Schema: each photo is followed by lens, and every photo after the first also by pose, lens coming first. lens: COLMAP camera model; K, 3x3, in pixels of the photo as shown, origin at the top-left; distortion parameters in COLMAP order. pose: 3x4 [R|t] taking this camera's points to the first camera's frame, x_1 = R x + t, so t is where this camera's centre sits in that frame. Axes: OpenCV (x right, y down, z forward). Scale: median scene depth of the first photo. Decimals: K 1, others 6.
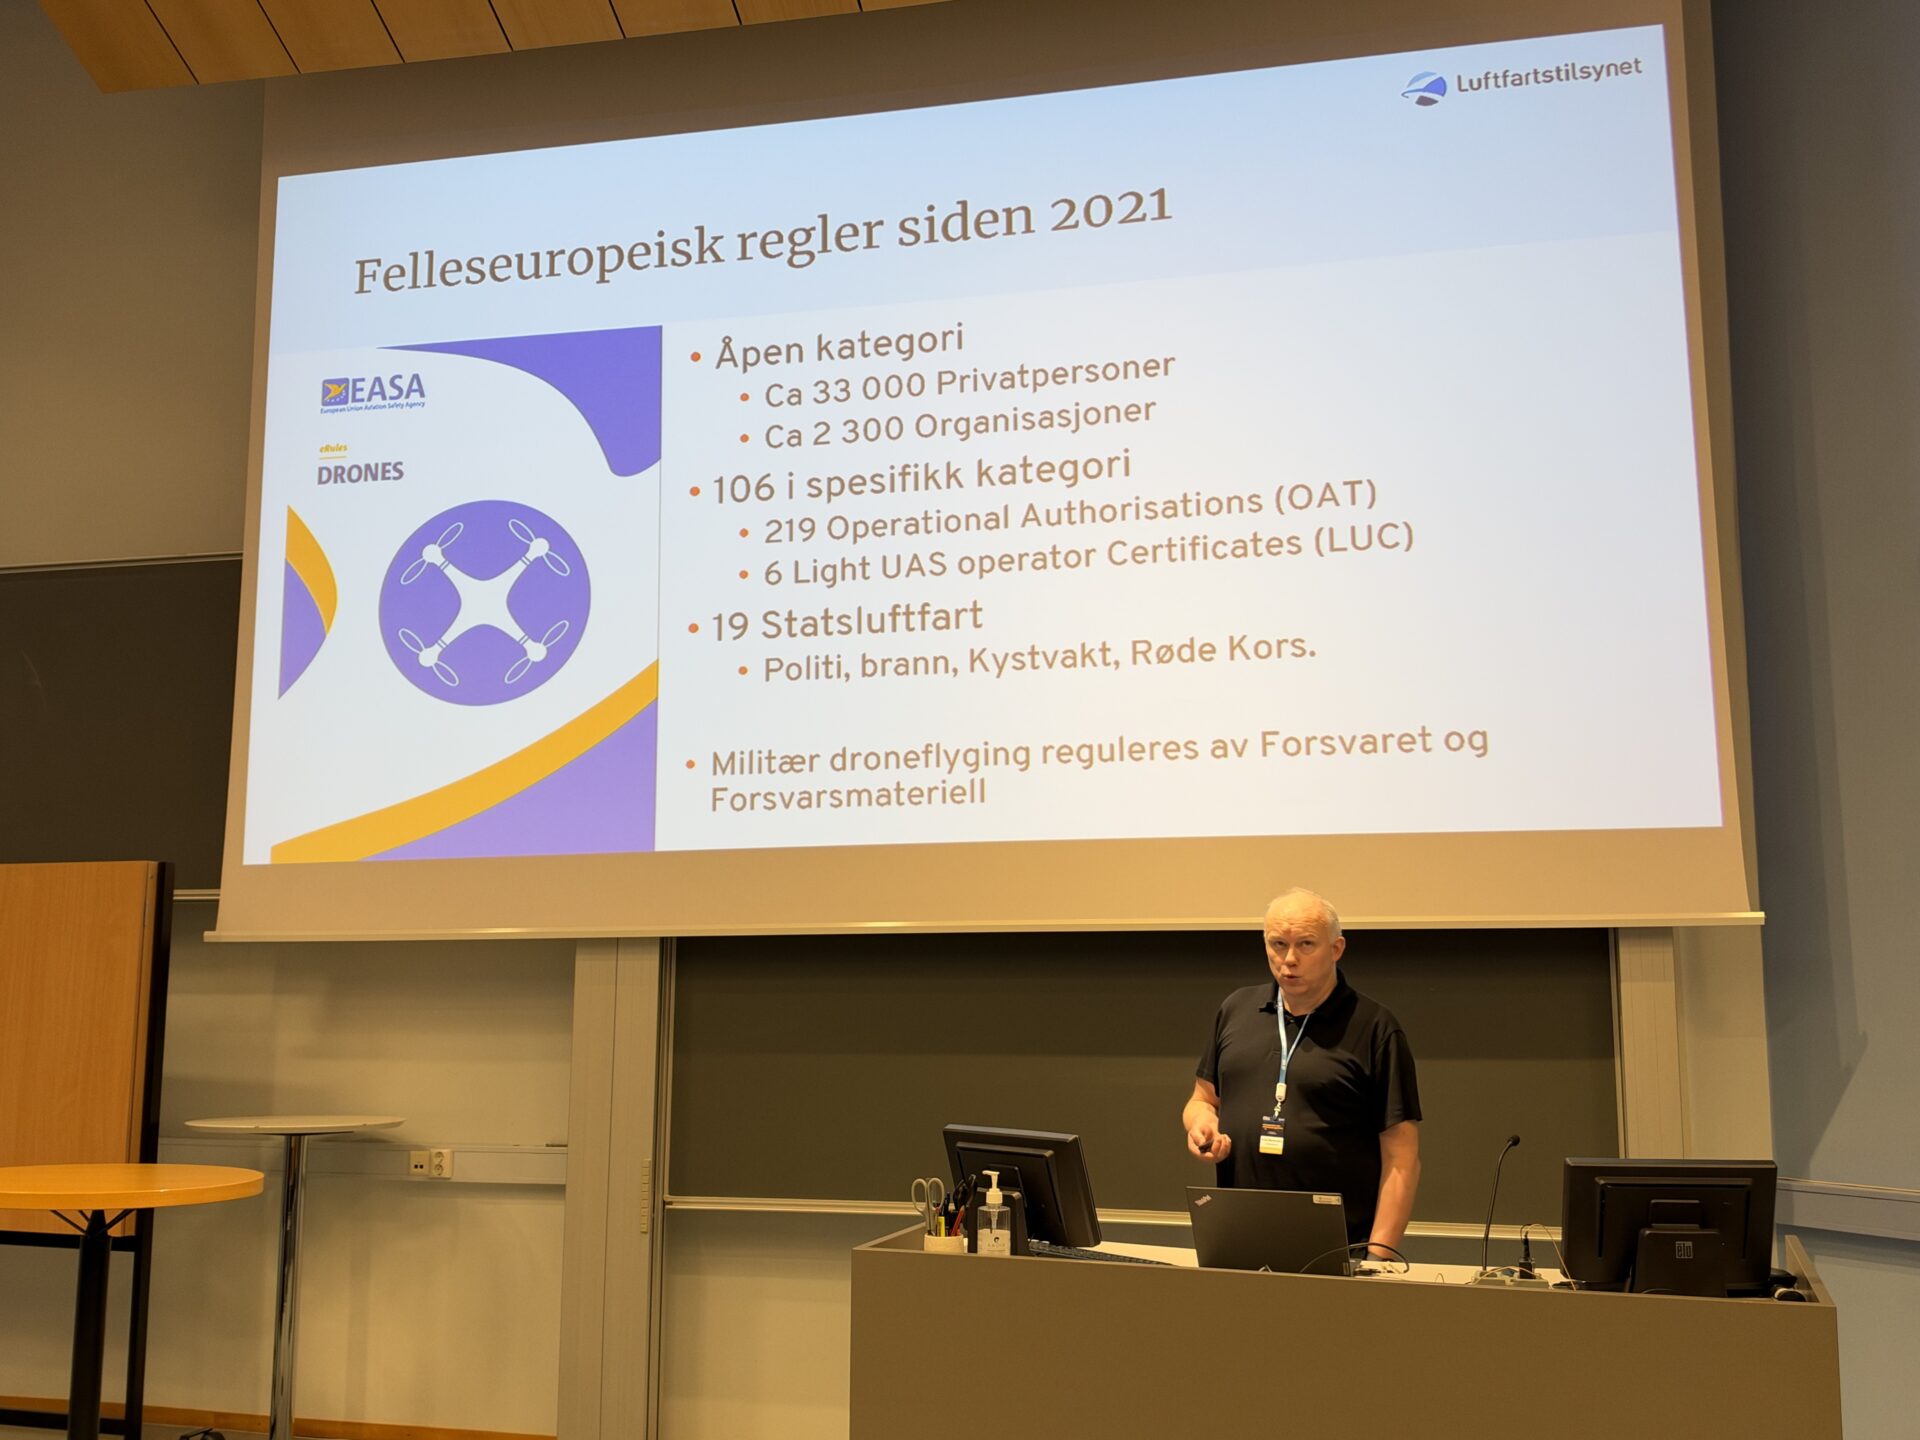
lens RADIAL K [[2061.0, 0, 960.0], [0, 2061.0, 720.0], [0, 0, 1]] dist [-0.004966, -0.006878]
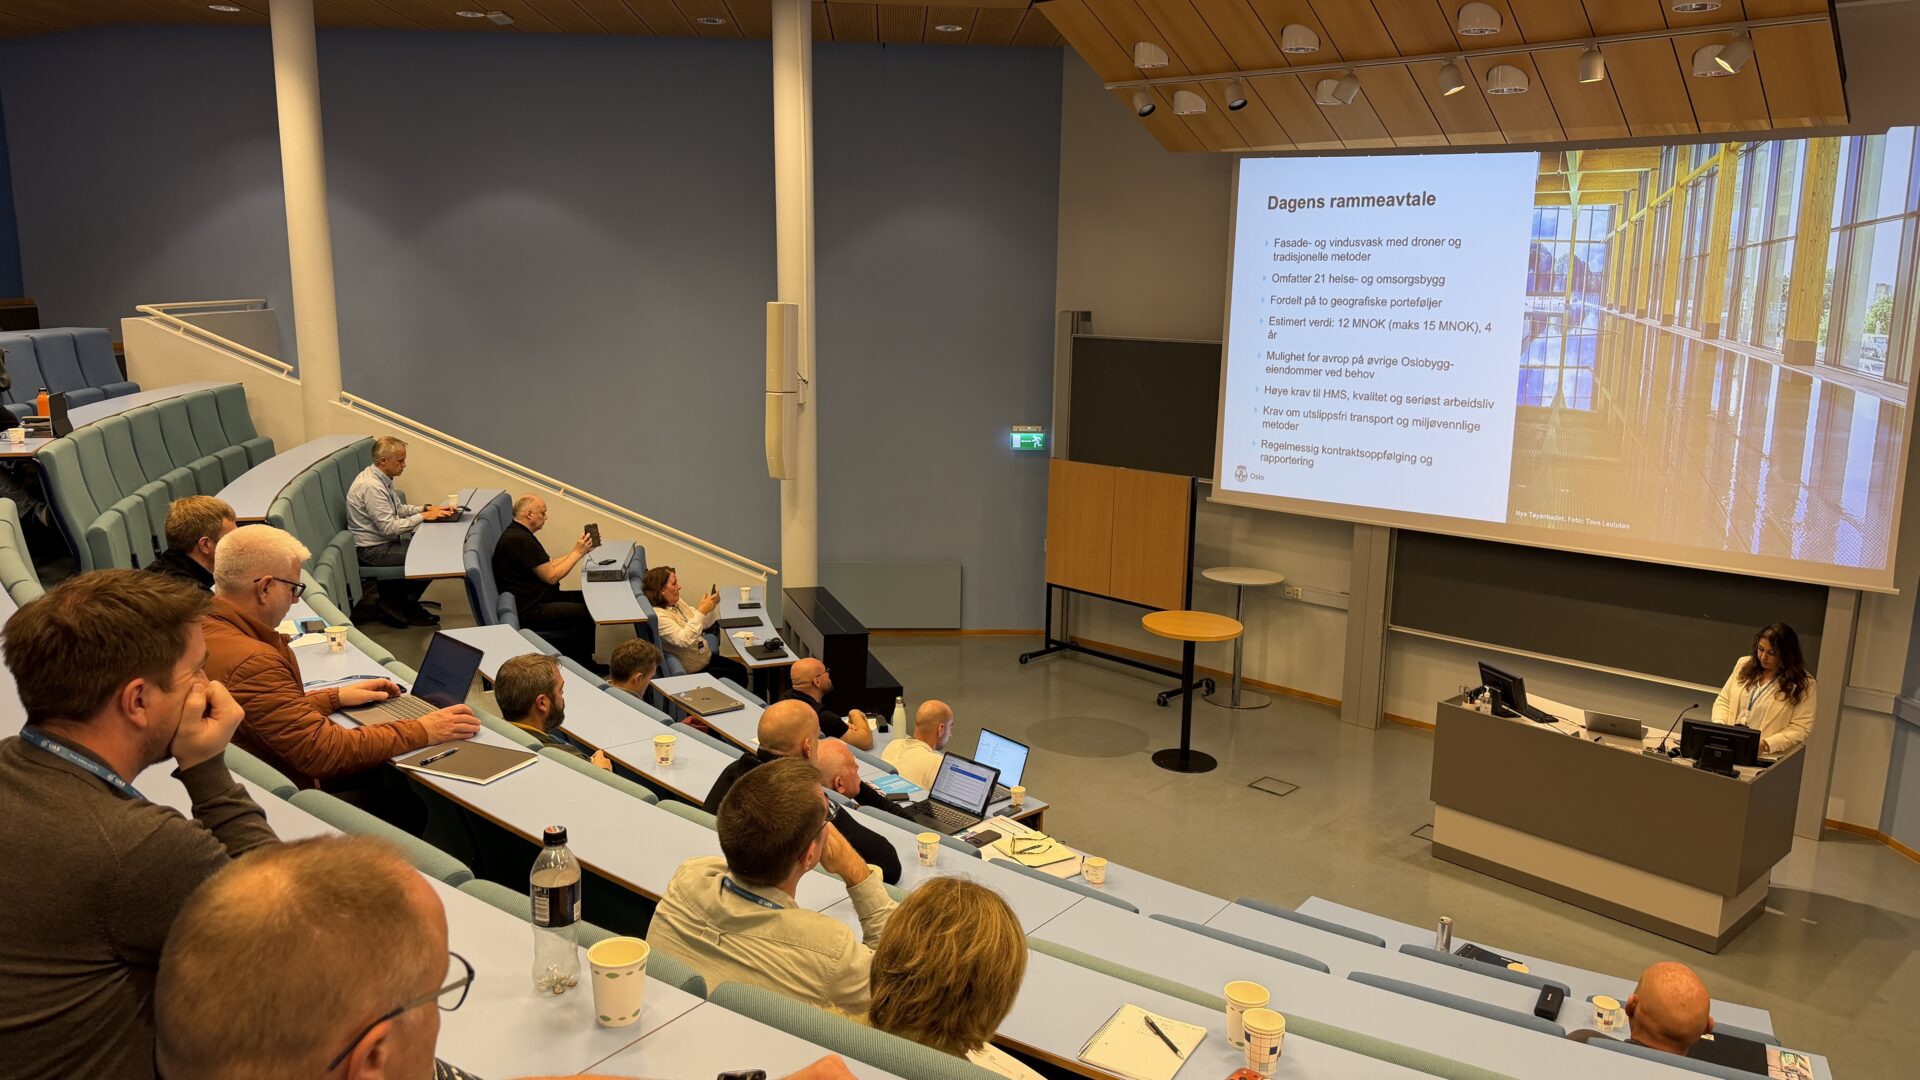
lens RADIAL K [[1395.1, 0, 960.0], [0, 1395.1, 540.0], [0, 0, 1]] dist [-0.000071, -0.000227]
pose [[0.869786, 0.110277, -0.480949, 0.195203], [0.039768, 0.955868, 0.291091, -0.353410], [0.491824, -0.272313, 0.827015, -0.568597]]
